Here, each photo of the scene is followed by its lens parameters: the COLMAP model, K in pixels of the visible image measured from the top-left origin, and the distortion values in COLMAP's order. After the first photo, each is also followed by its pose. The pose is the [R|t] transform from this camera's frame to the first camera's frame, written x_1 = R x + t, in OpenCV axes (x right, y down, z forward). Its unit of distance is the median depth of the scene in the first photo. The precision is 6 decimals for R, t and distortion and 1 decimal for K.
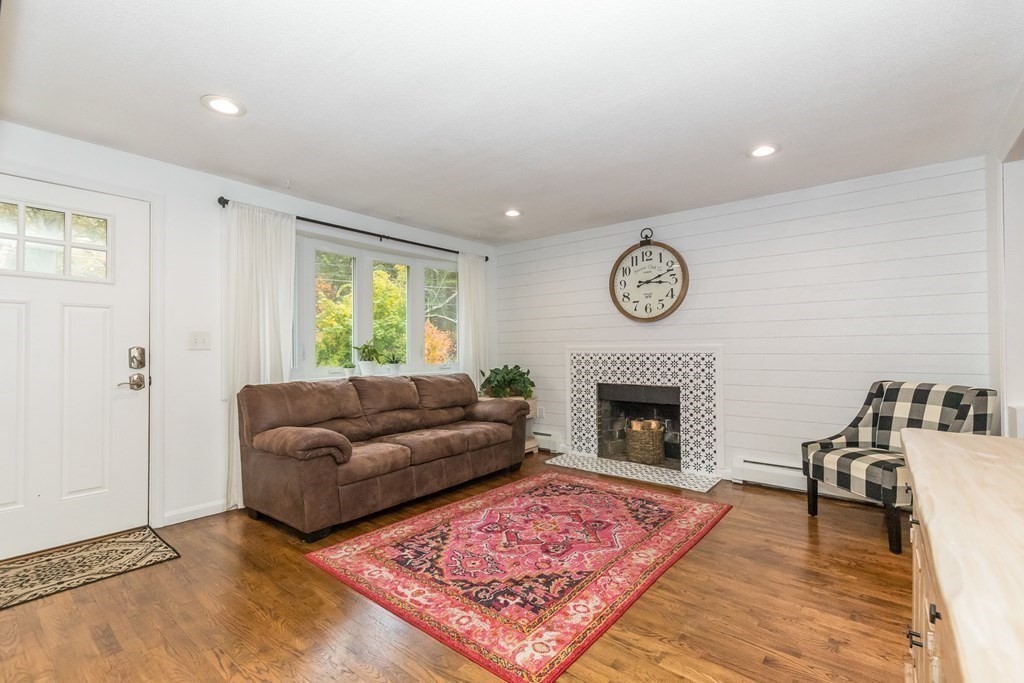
lens RADIAL K [[459.6, 0, 515.3], [0, 459.6, 343.3], [0, 0, 1]] dist [0.007676, -0.001177]
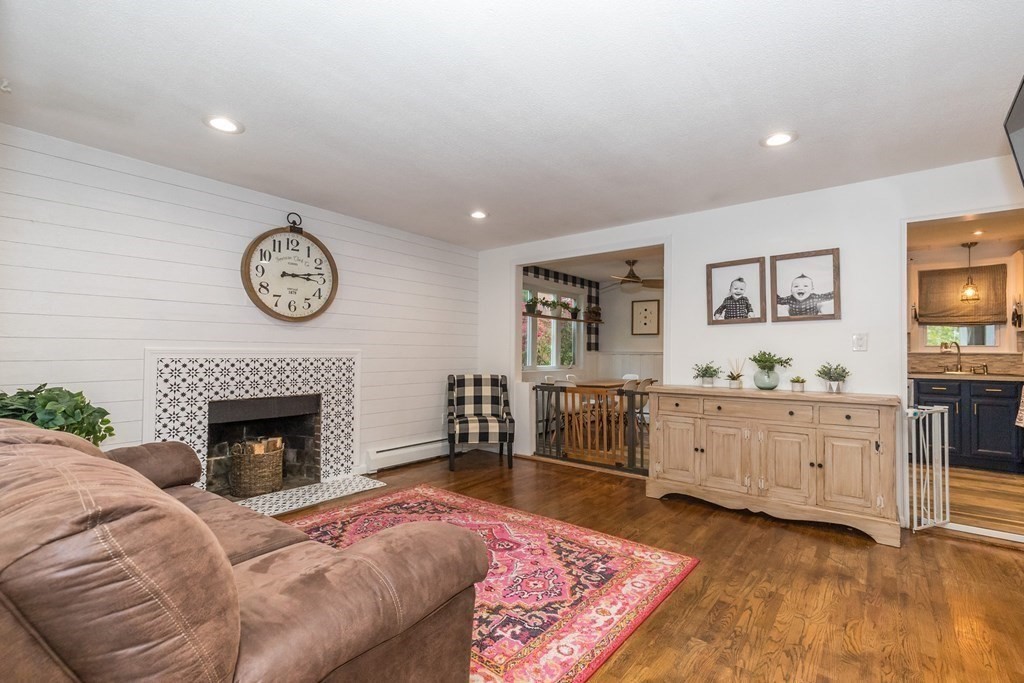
lens RADIAL K [[459.6, 0, 515.3], [0, 459.6, 343.3], [0, 0, 1]] dist [0.007676, -0.001177]
pose [[-0.004923, 0.030164, 0.999533, -0.619040], [-0.016282, 0.999410, -0.030240, 0.014203], [-0.999855, -0.016424, -0.004429, 0.633541]]
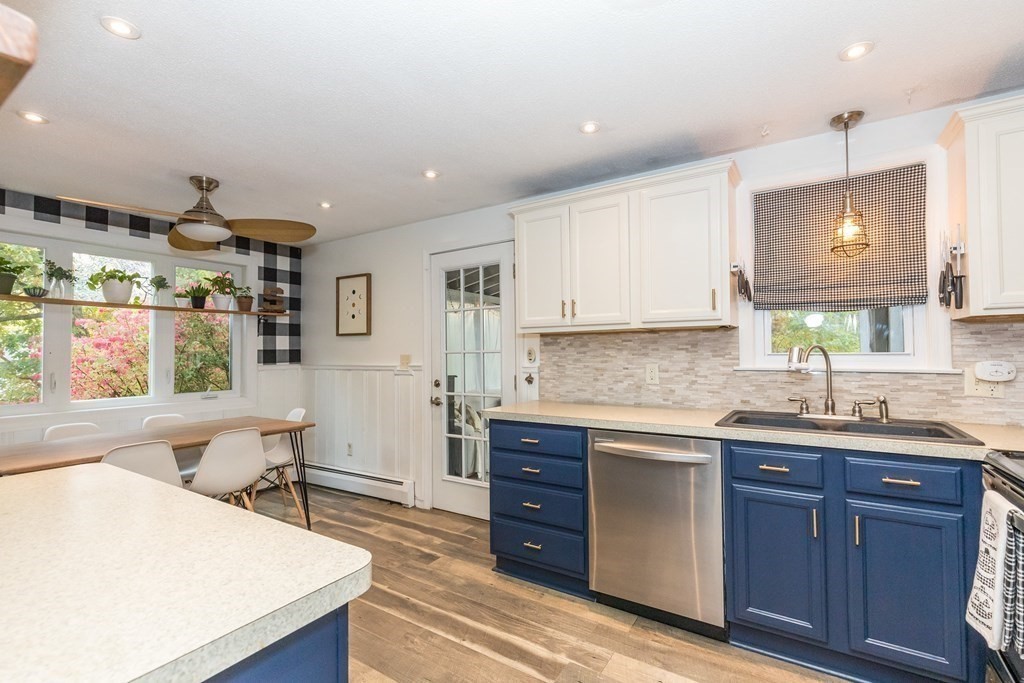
lens RADIAL K [[459.6, 0, 515.3], [0, 459.6, 343.3], [0, 0, 1]] dist [0.007676, -0.001177]
pose [[-0.104205, 0.030195, 0.994097, 0.127838], [0.000966, 0.999542, -0.030259, -0.033341], [-0.994555, -0.002193, -0.104187, -0.153200]]
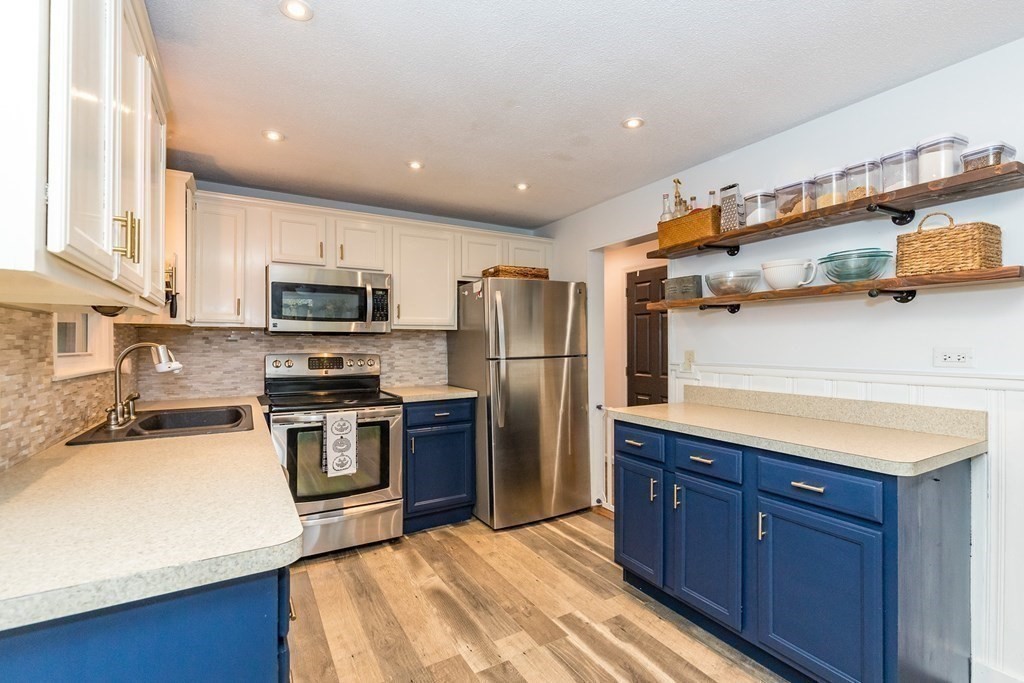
lens RADIAL K [[465.7, 0, 512.4], [0, 465.7, 344.3], [0, 0, 1]] dist [0.014234, -0.000297]
pose [[-0.355581, 0.008152, -0.934610, 0.948680], [0.012259, 0.999917, 0.004058, -0.043754], [0.934565, -0.010015, -0.355652, -0.009575]]
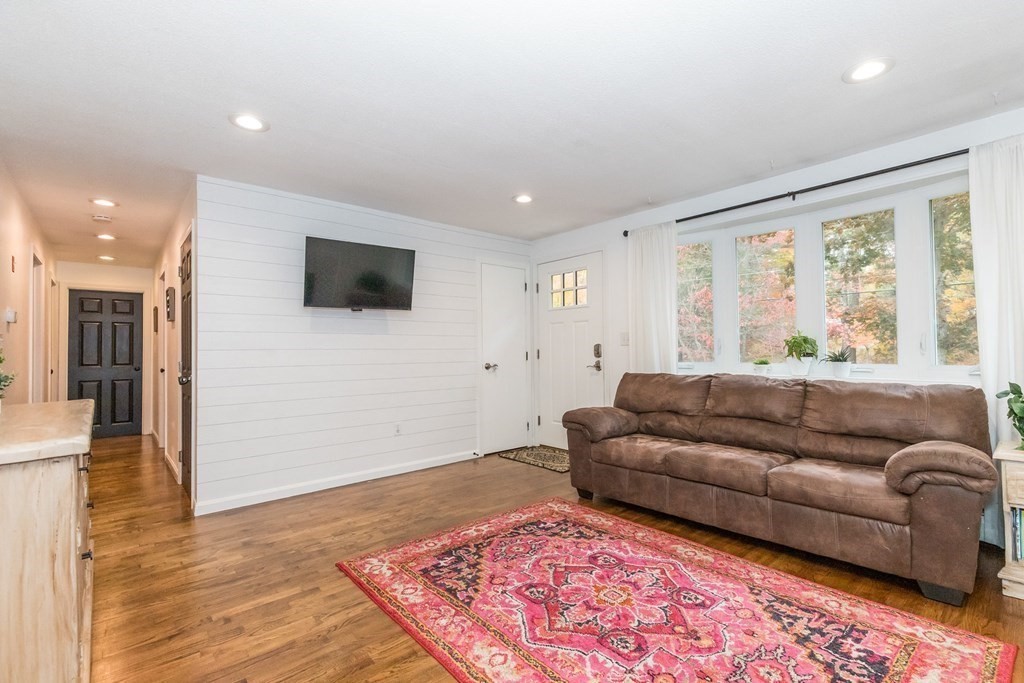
lens RADIAL K [[462.1, 0, 515.8], [0, 462.1, 340.2], [0, 0, 1]] dist [0.008451, -0.002109]
pose [[-0.171103, -0.013903, -0.985155, 0.574964], [0.025857, 0.999493, -0.018596, 0.013939], [0.984914, -0.028655, -0.170656, 0.715618]]
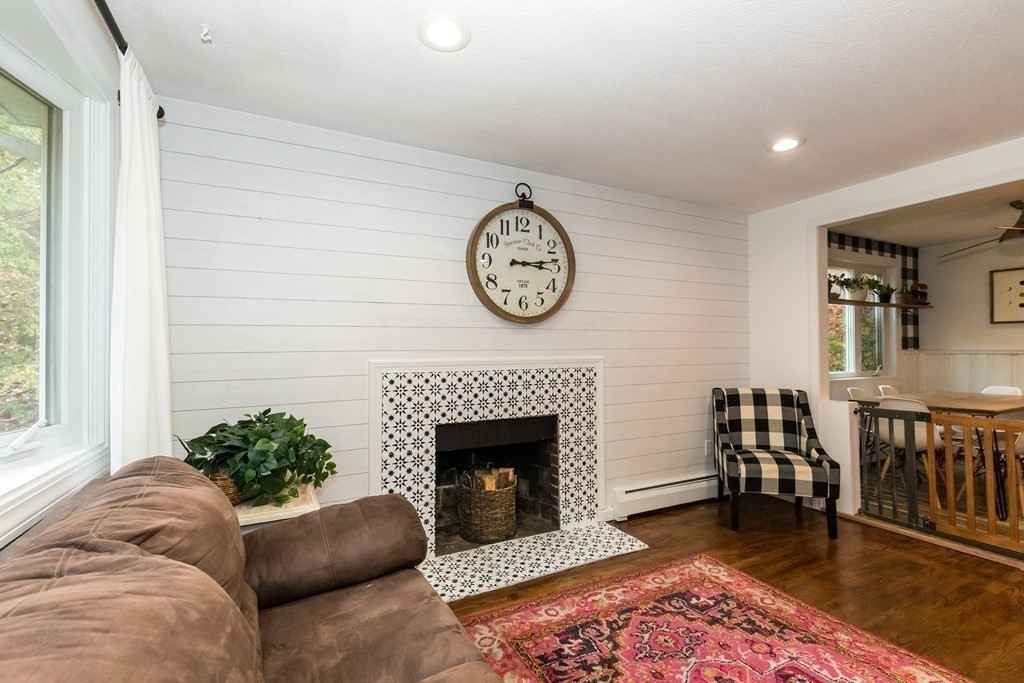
lens RADIAL K [[462.1, 0, 515.8], [0, 462.1, 340.2], [0, 0, 1]] dist [0.008451, -0.002109]
pose [[0.401576, 0.023074, 0.915535, -0.359749], [-0.005997, 0.999727, -0.022565, -0.006457], [-0.915806, 0.003572, 0.401605, 0.799730]]
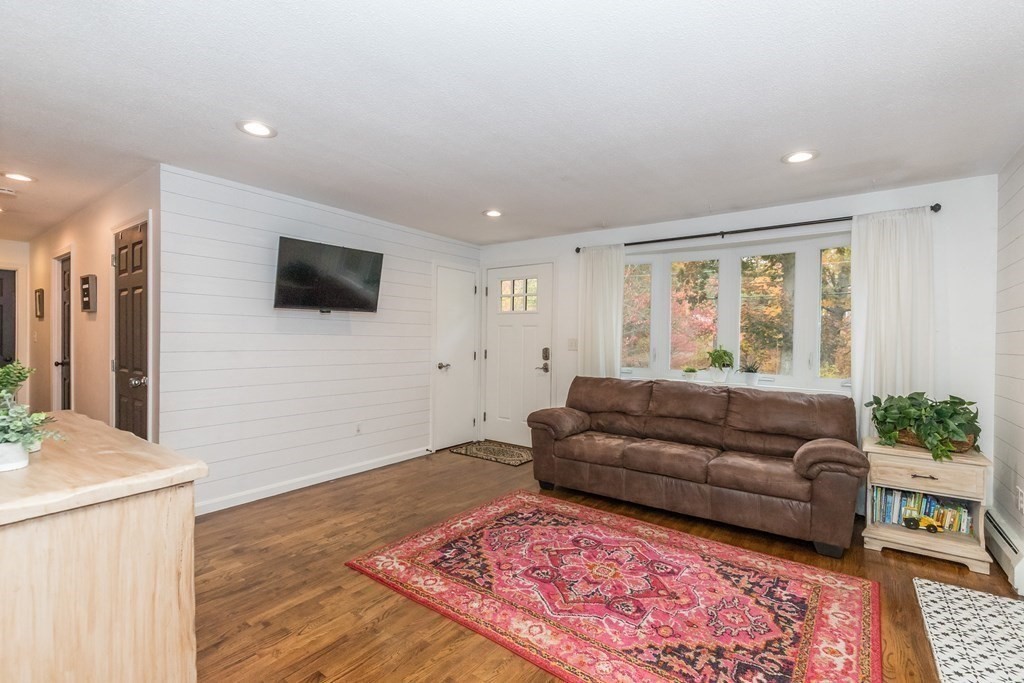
lens RADIAL K [[462.1, 0, 515.8], [0, 462.1, 340.2], [0, 0, 1]] dist [0.008451, -0.002109]
pose [[0.046539, 0.011433, -0.998851, 0.660717], [-0.003652, 0.999930, 0.011276, -0.027594], [0.998910, 0.003123, 0.046577, 0.578033]]
